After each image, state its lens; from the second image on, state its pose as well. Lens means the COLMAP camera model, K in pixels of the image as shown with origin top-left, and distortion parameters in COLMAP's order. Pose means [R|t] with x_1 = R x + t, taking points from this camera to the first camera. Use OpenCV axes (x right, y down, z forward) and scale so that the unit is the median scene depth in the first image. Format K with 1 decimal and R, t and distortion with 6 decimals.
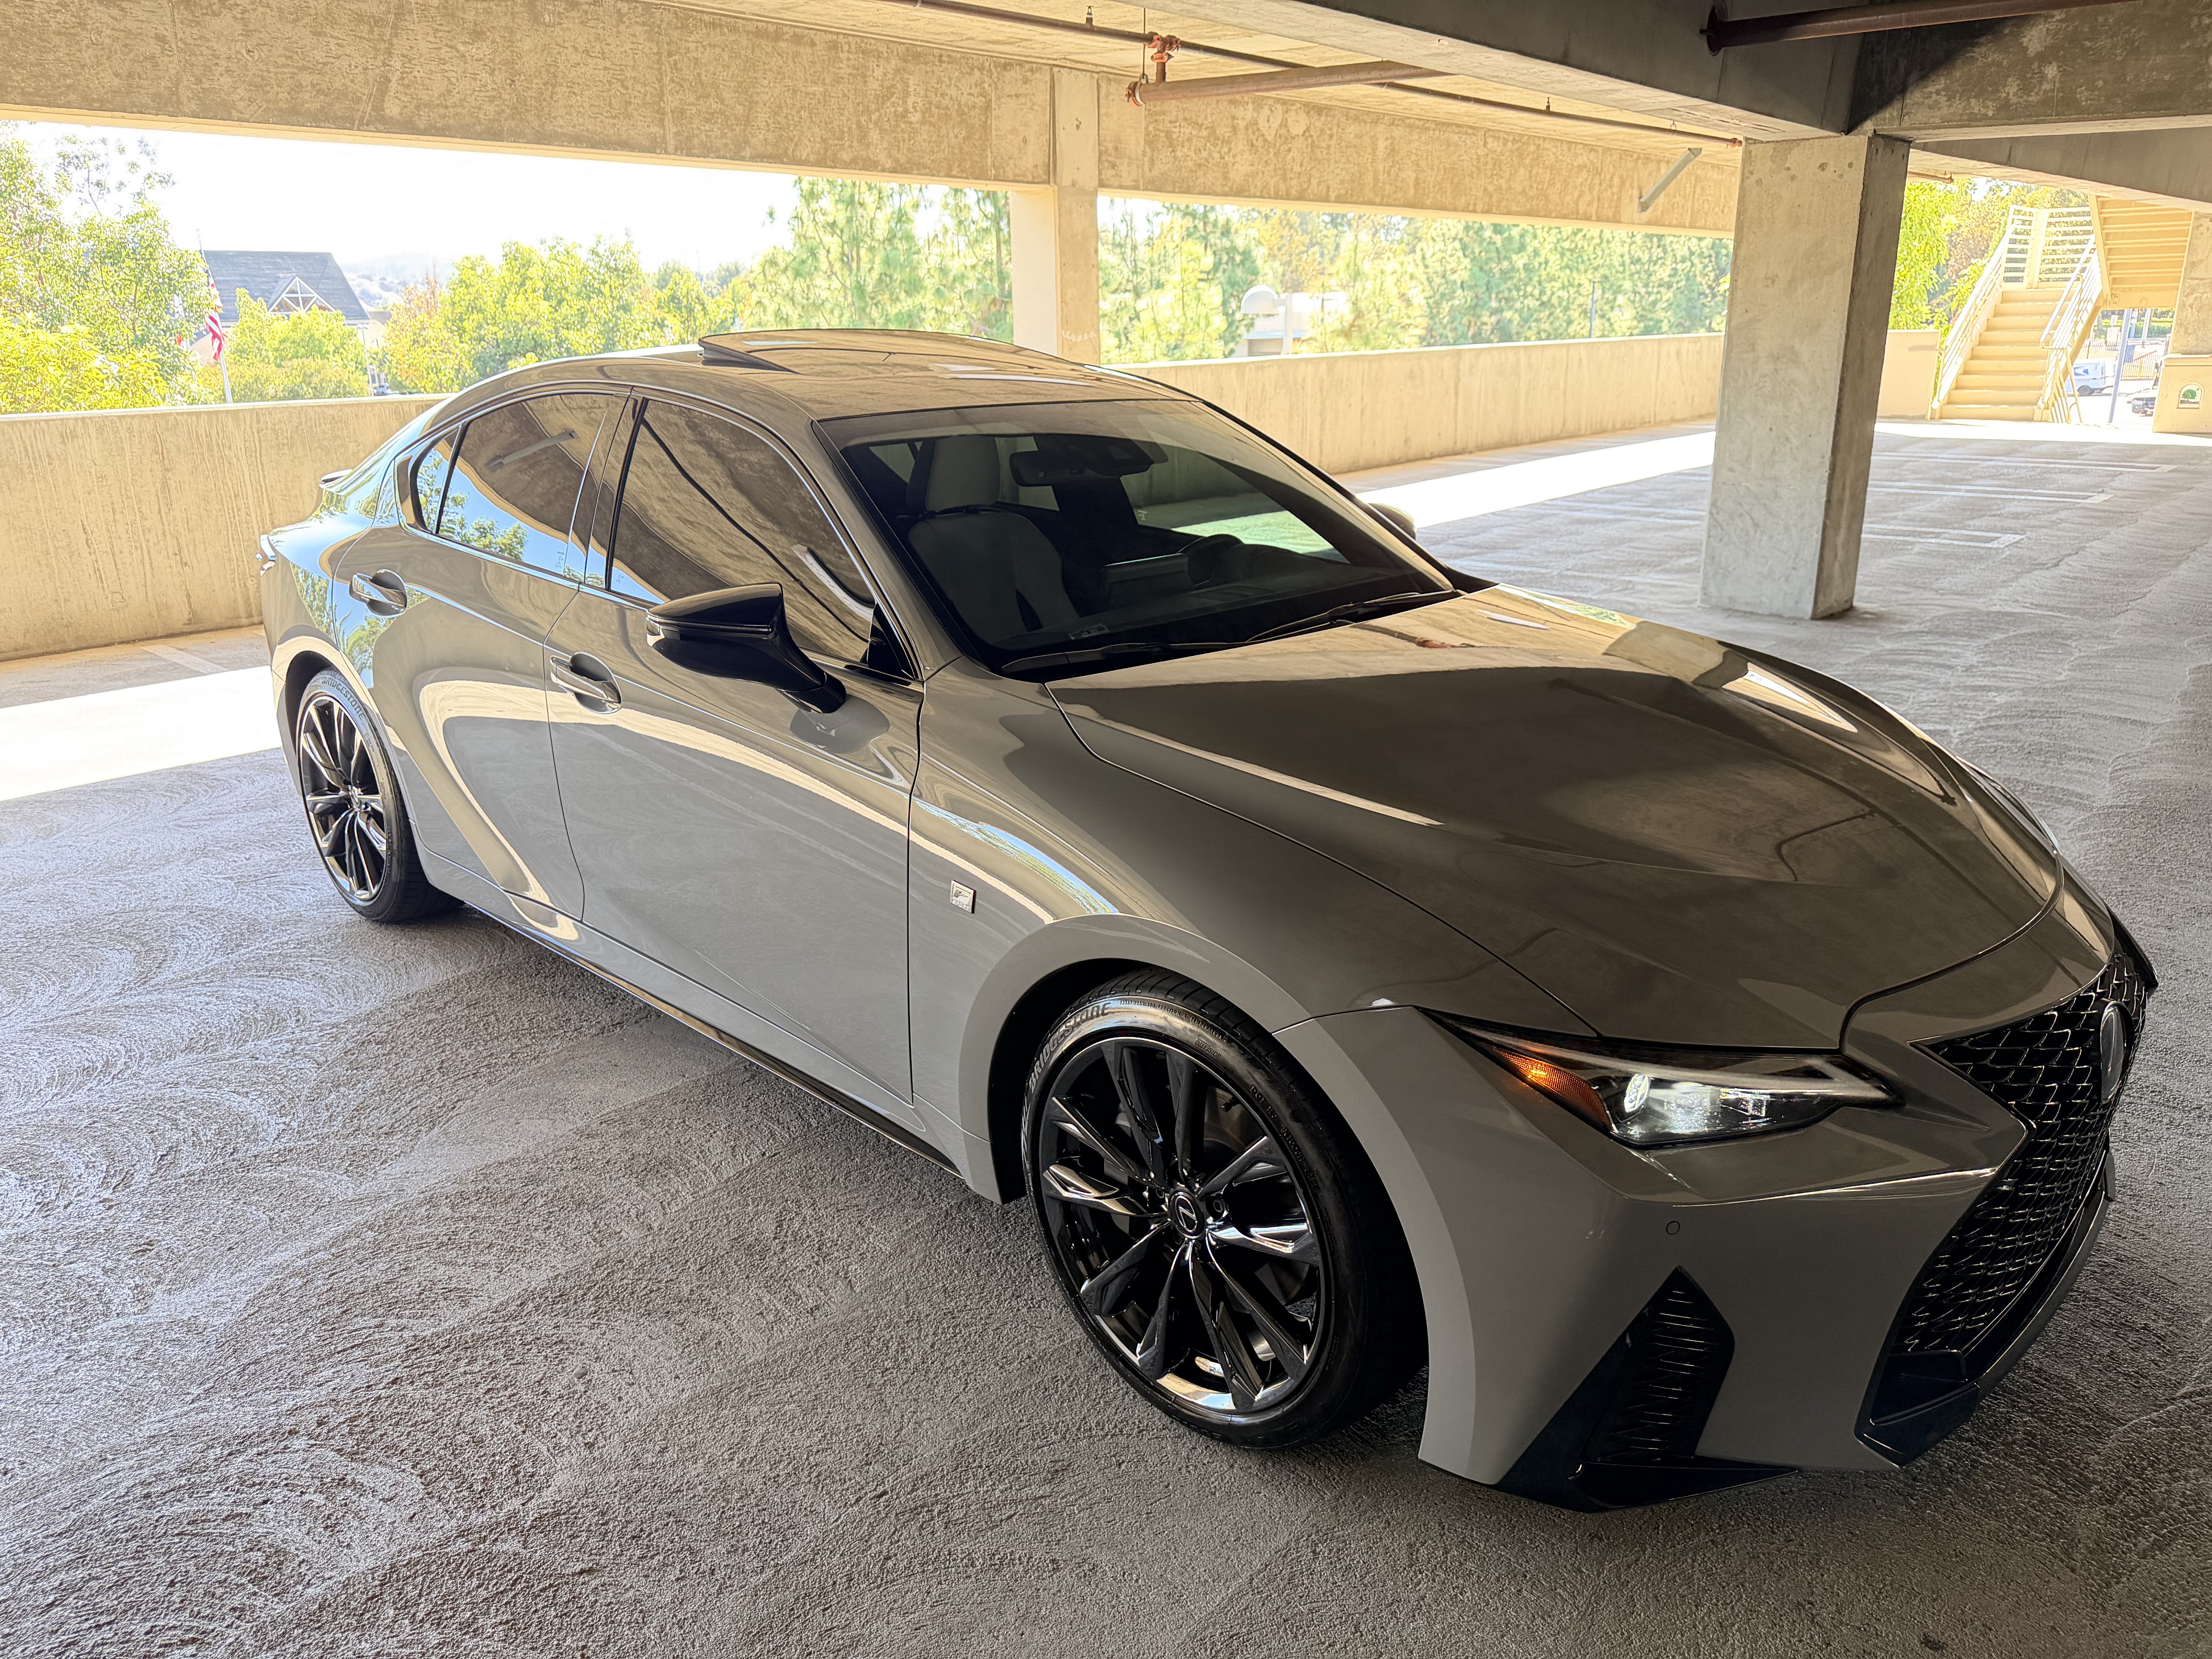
lens RADIAL K [[1555.1, 0, 1091.7], [0, 1555.1, 851.3], [0, 0, 1]] dist [0.013869, -0.027140]
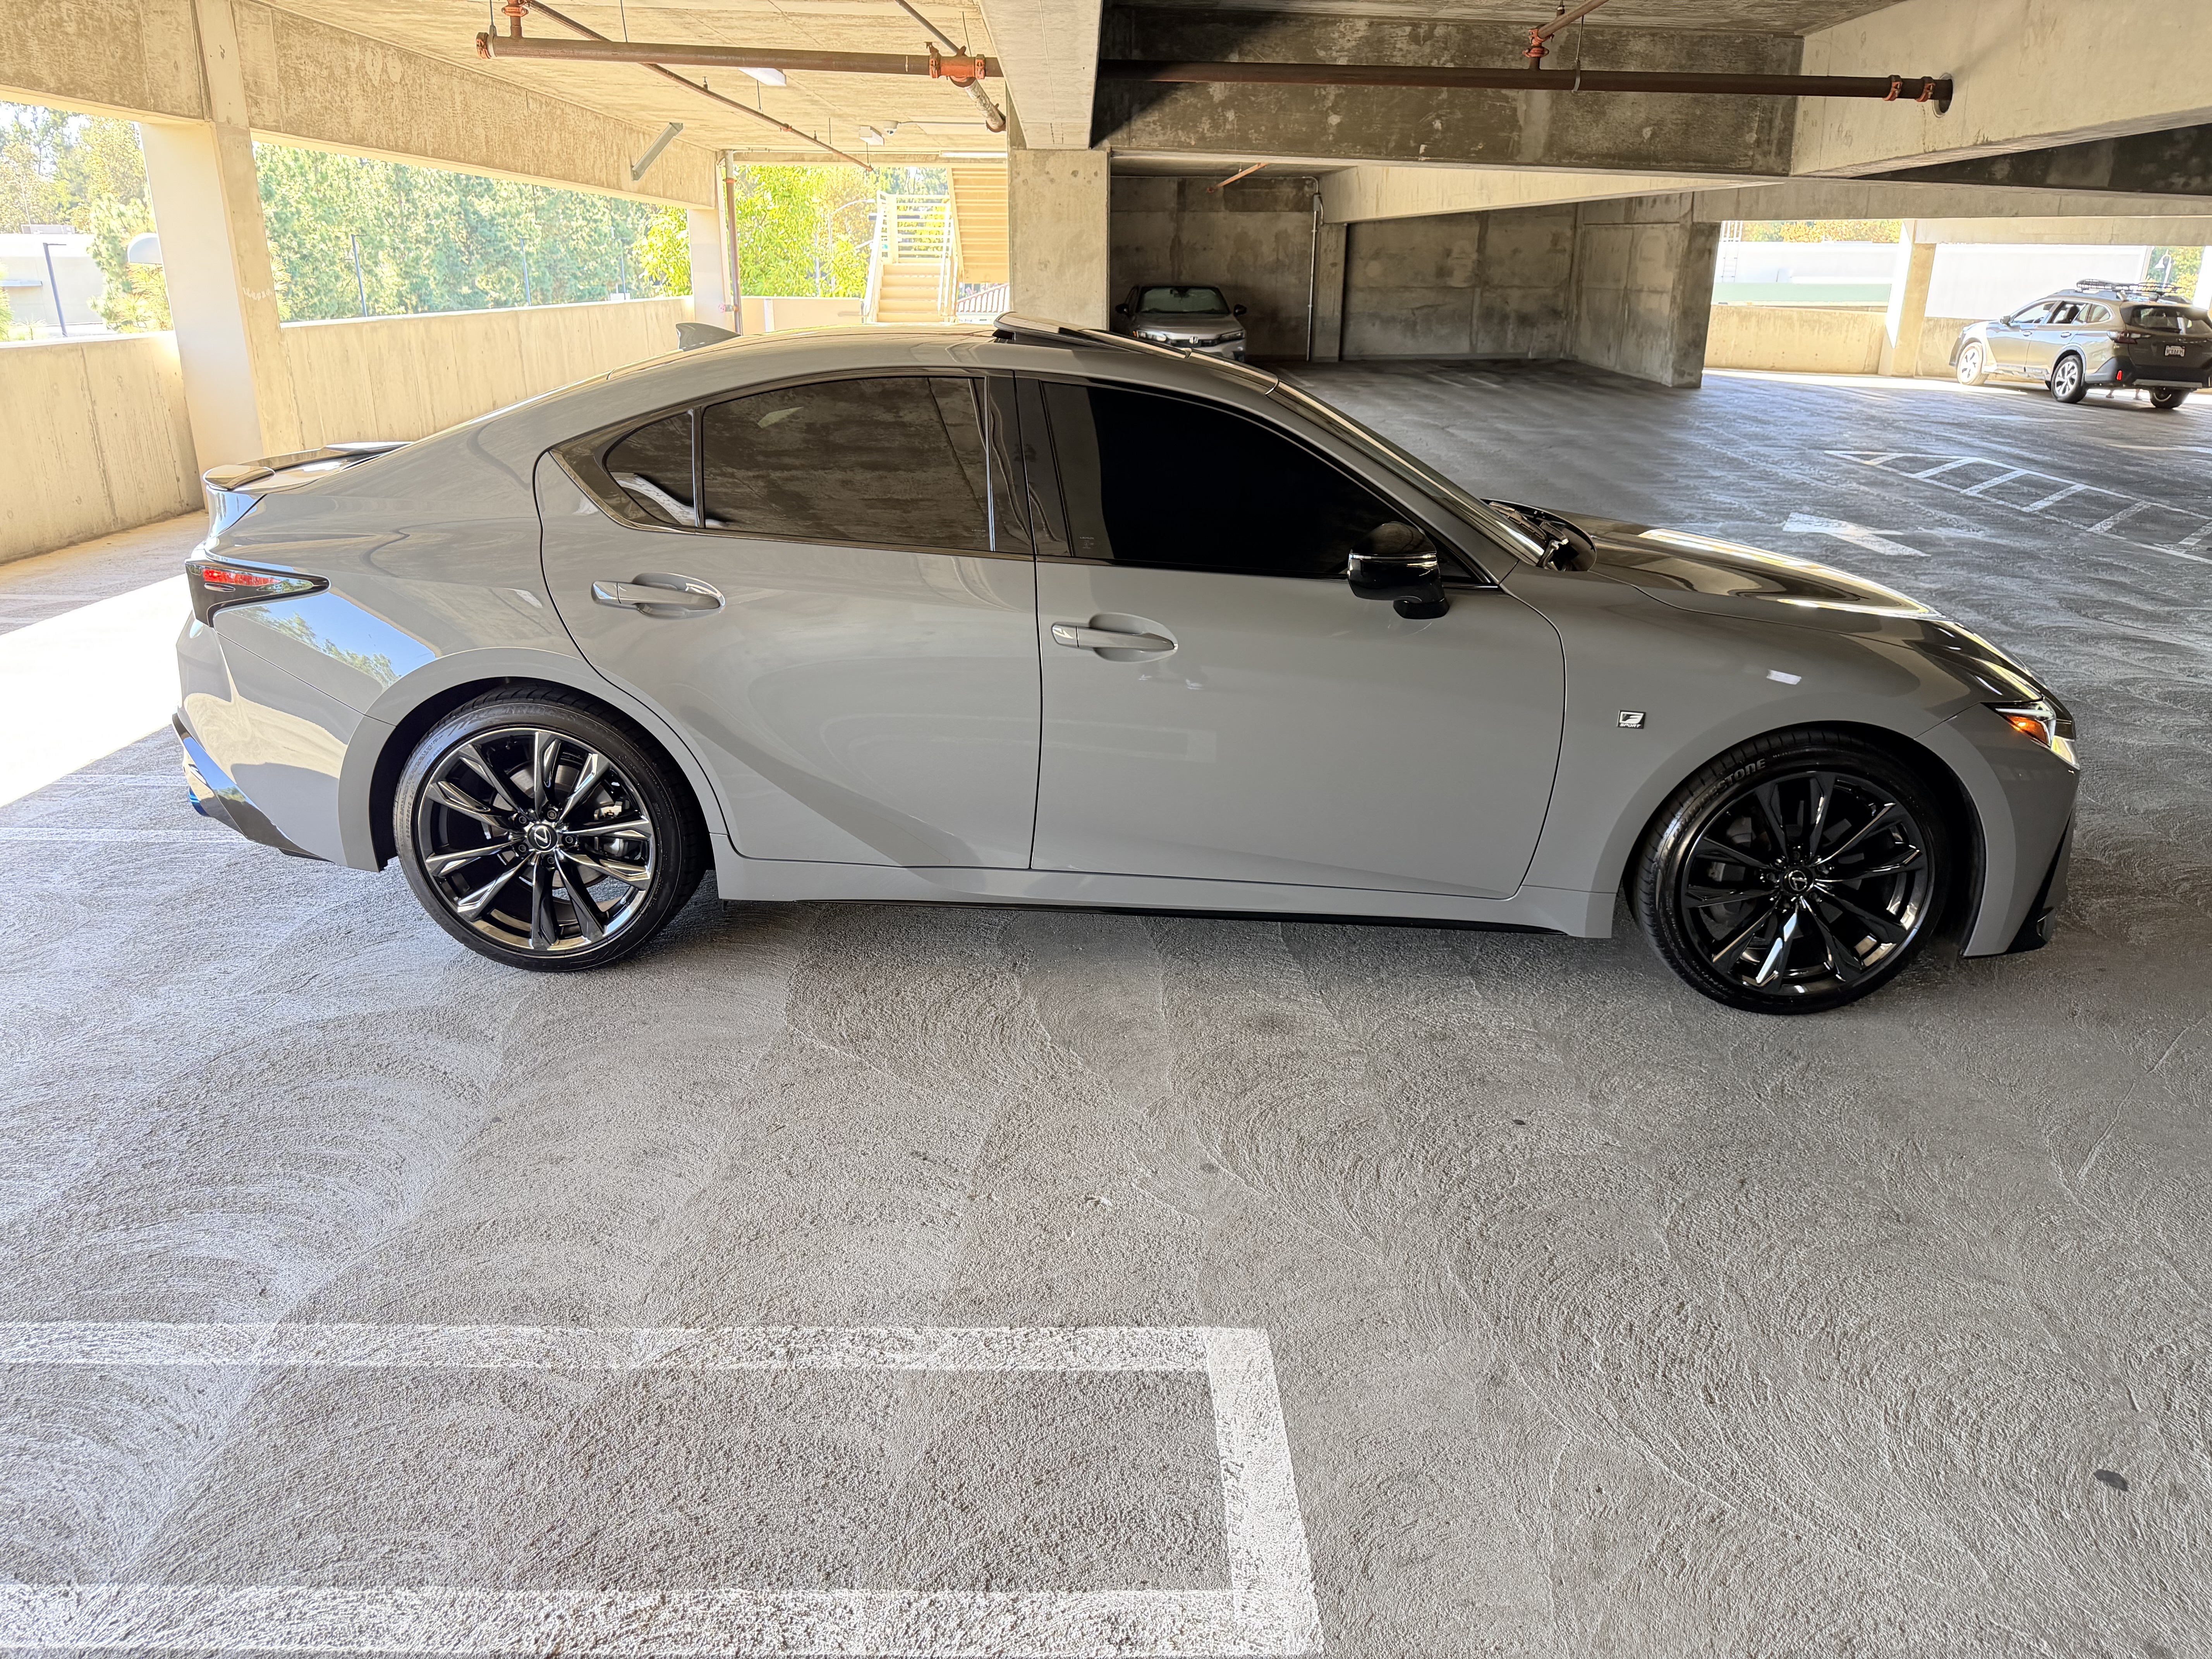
lens RADIAL K [[1555.1, 0, 1112.7], [0, 1555.1, 828.9], [0, 0, 1]] dist [0.013869, -0.027140]
pose [[0.746337, -0.197934, 0.635456, -0.744468], [0.191084, 0.978284, 0.080293, -0.043871], [-0.637549, 0.061500, 0.767951, 0.112905]]
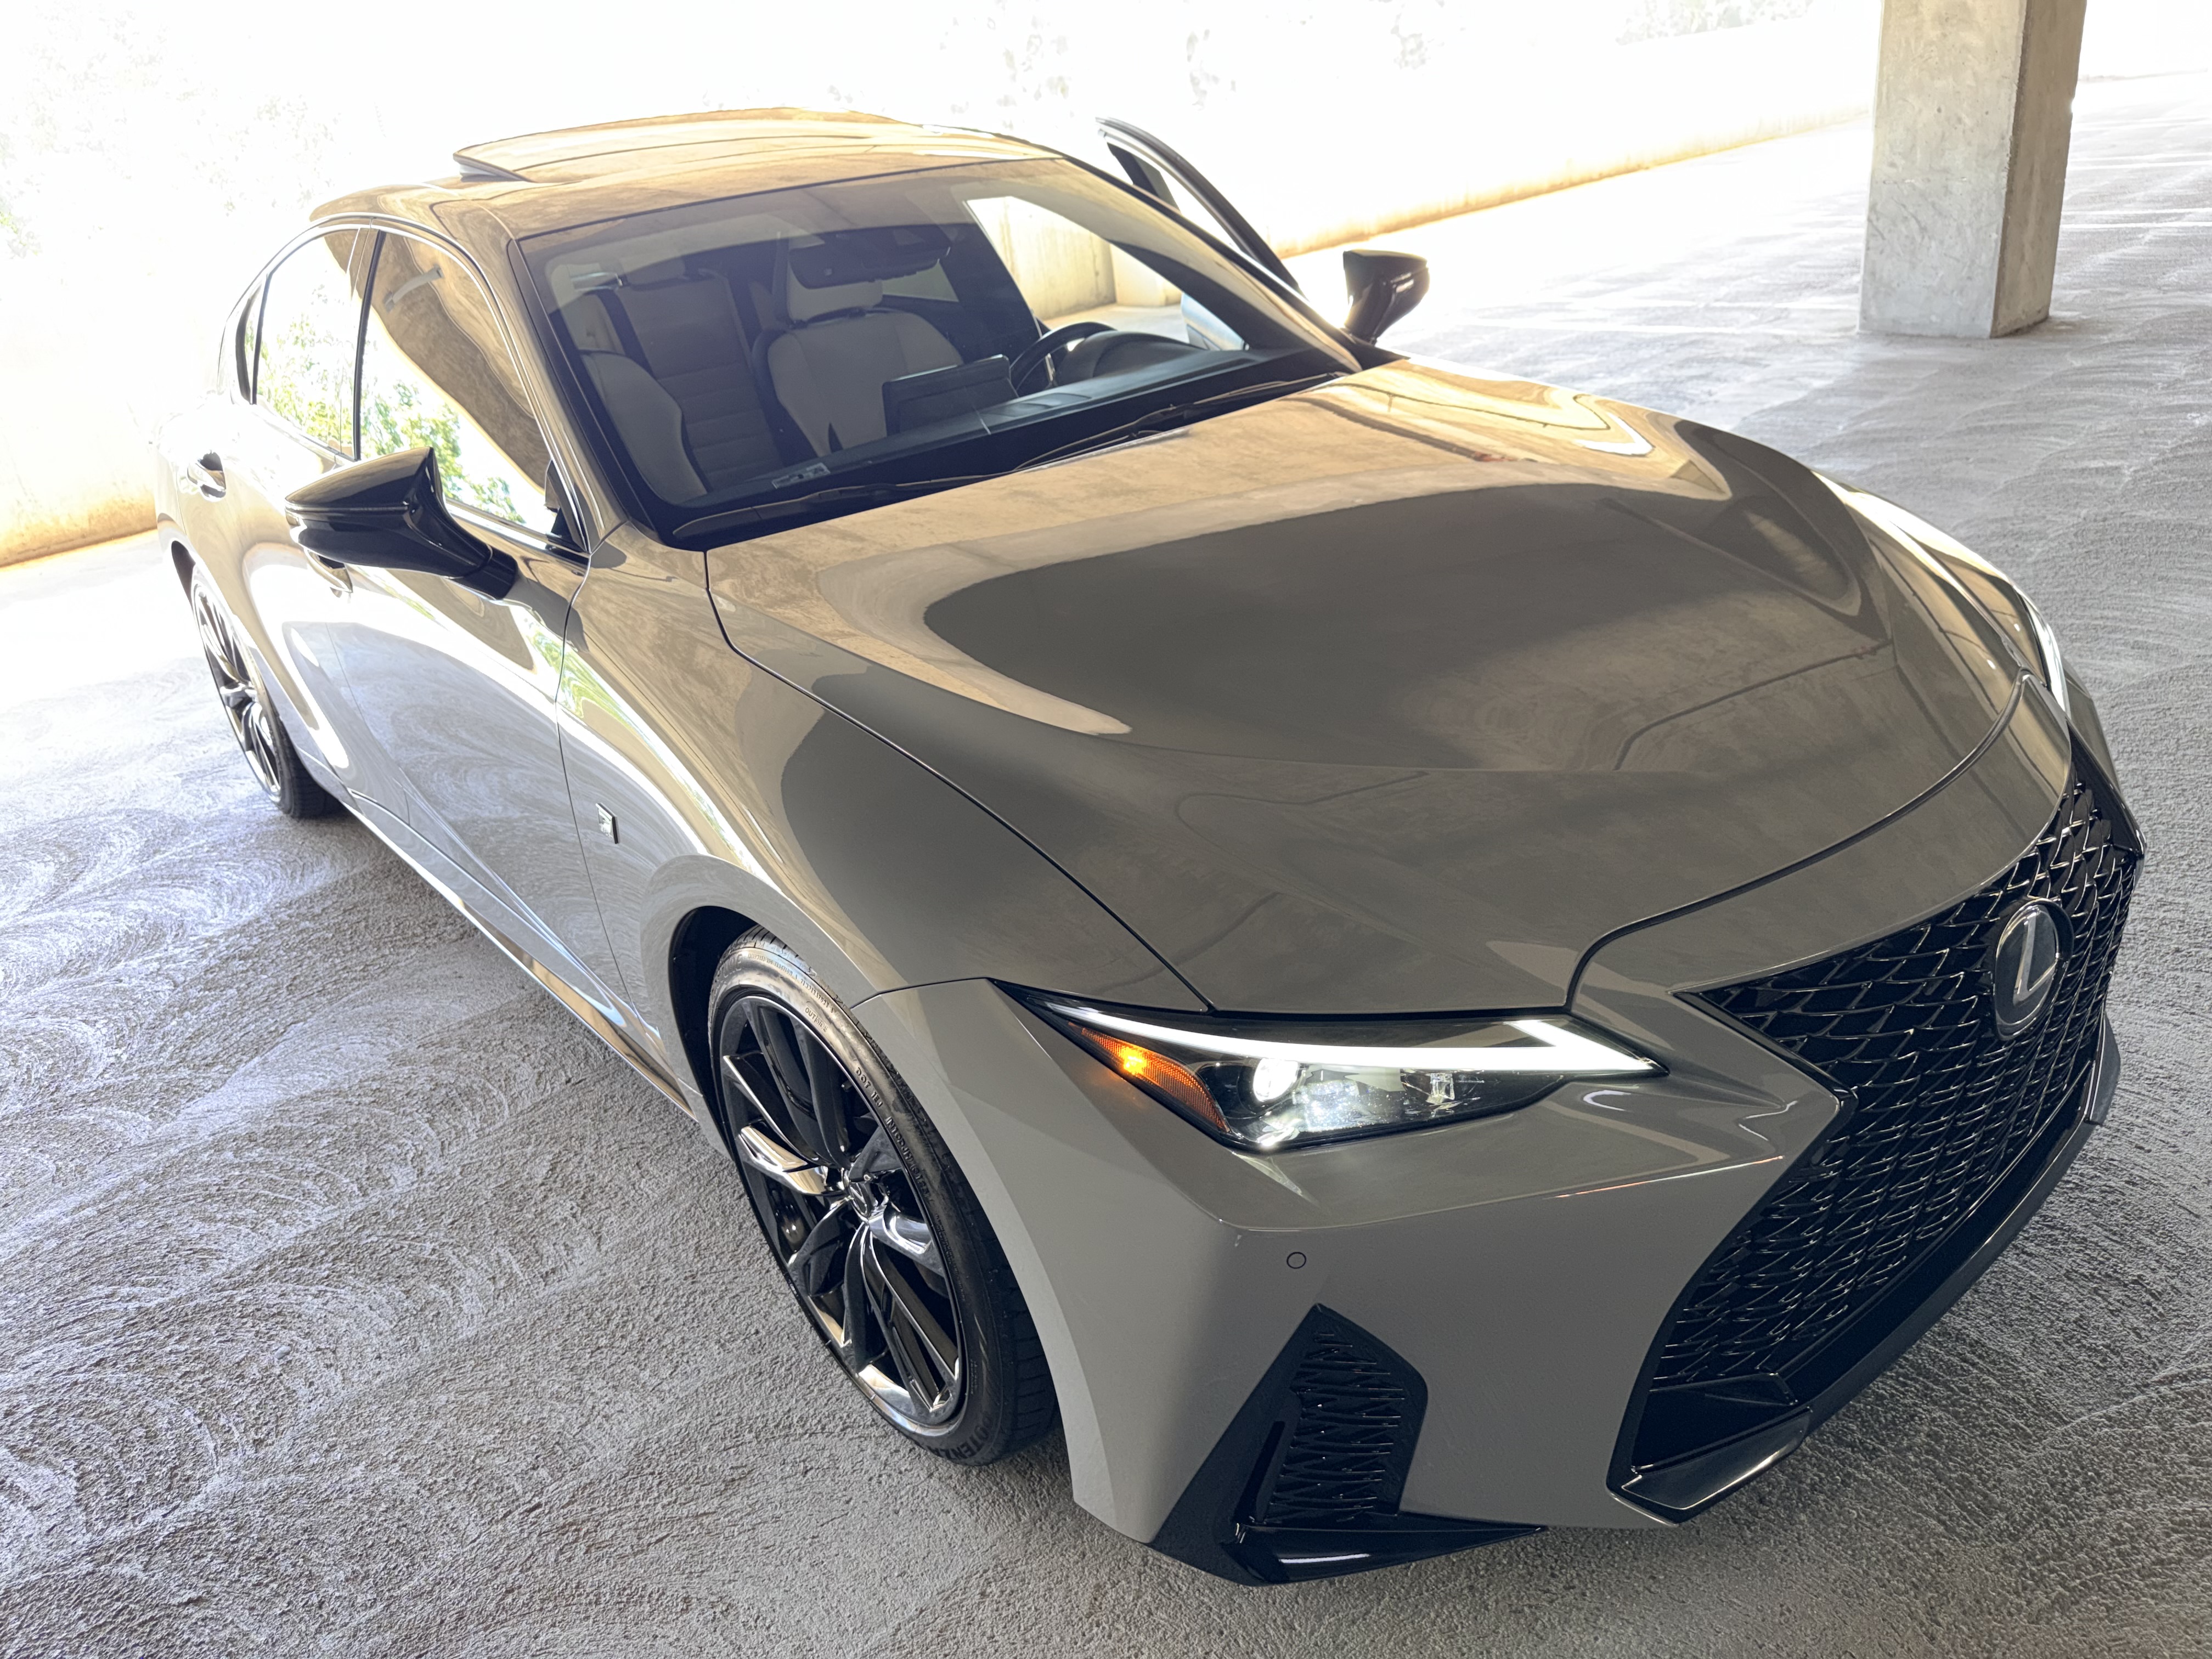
lens RADIAL K [[1555.1, 0, 1109.3], [0, 1555.1, 851.1], [0, 0, 1]] dist [0.013869, -0.027140]
pose [[0.989192, -0.047264, -0.138802, 0.177978], [0.065715, 0.989134, 0.131512, -0.028761], [0.131078, -0.139212, 0.981549, 0.120011]]
